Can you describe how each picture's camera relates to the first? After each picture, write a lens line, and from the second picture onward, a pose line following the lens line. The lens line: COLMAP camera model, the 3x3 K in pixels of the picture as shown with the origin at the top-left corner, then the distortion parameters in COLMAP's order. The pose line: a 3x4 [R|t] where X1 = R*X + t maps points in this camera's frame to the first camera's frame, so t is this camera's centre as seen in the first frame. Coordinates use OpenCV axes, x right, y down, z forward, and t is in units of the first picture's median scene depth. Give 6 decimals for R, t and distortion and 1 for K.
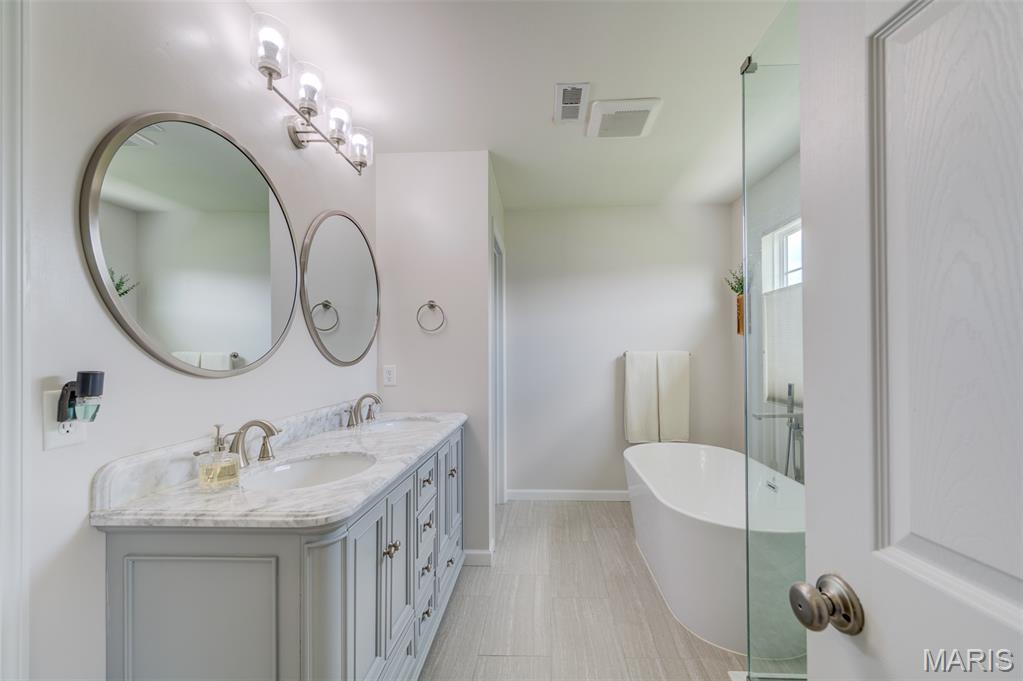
lens RADIAL K [[417.6, 0, 504.9], [0, 417.6, 339.2], [0, 0, 1]] dist [0.004524, 0.000105]
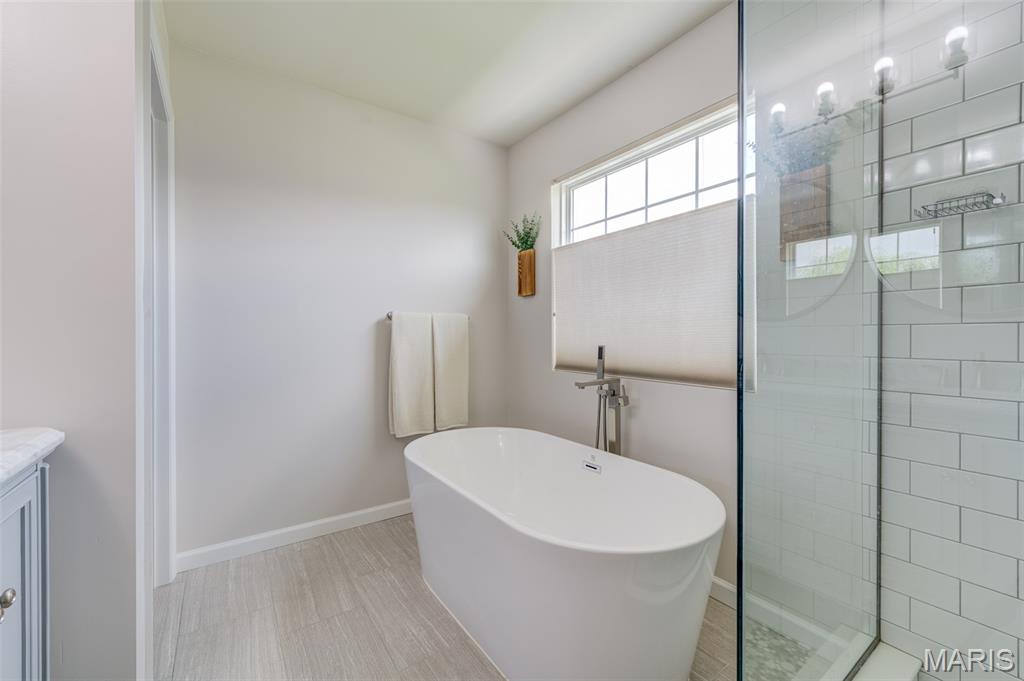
lens RADIAL K [[418.0, 0, 505.4], [0, 418.0, 339.2], [0, 0, 1]] dist [0.004524, 0.000105]
pose [[0.766476, 0.008701, 0.642214, -0.025536], [-0.025936, 0.999512, 0.017413, 0.068738], [-0.641749, -0.030004, 0.766328, 0.378313]]
